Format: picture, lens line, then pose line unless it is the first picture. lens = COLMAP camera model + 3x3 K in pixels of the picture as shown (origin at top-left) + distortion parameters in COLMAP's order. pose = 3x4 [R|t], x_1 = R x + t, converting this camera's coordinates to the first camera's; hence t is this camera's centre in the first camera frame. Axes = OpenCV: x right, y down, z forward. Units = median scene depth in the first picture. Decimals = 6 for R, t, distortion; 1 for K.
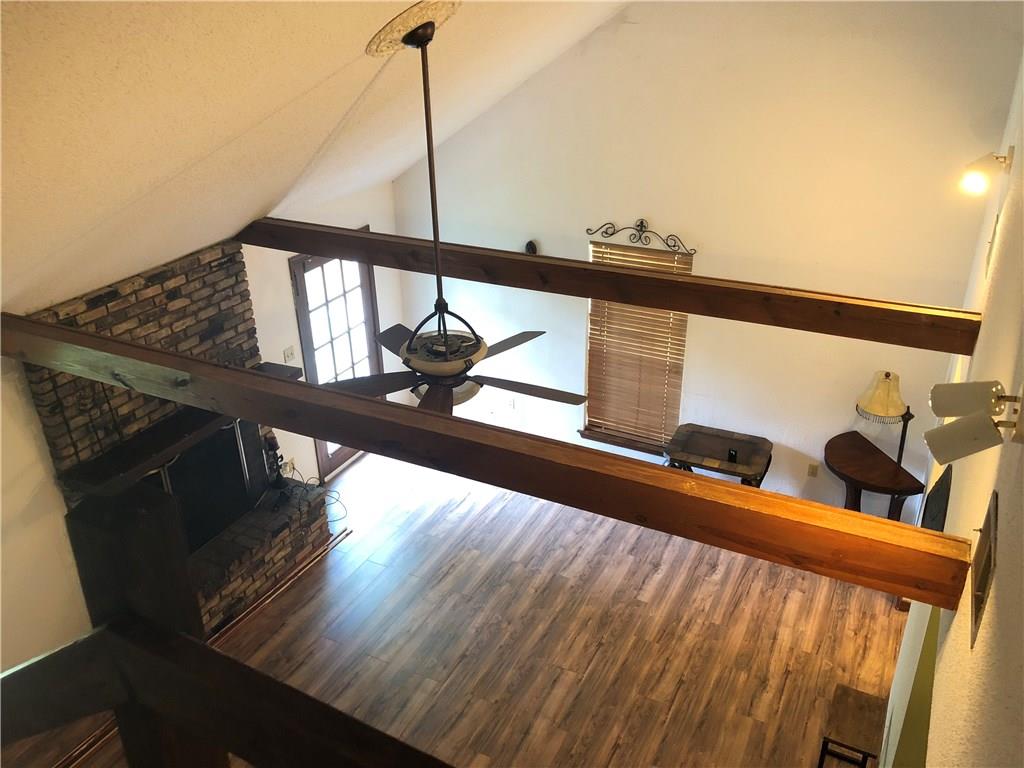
lens RADIAL K [[850.4, 0, 512.0], [0, 850.4, 384.0], [0, 0, 1]] dist [0.045427, -0.007852]
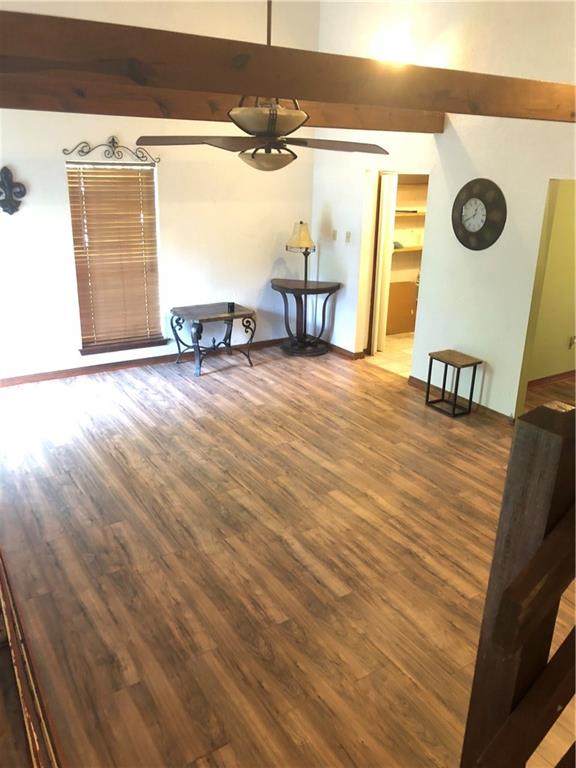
lens RADIAL K [[637.8, 0, 288.0], [0, 637.8, 384.0], [0, 0, 1]] dist [0.045427, -0.007852]
pose [[0.506918, -0.255283, 0.823325, -0.585285], [0.358880, 0.930926, 0.067685, 0.167496], [-0.783734, 0.261165, 0.563519, 0.400106]]
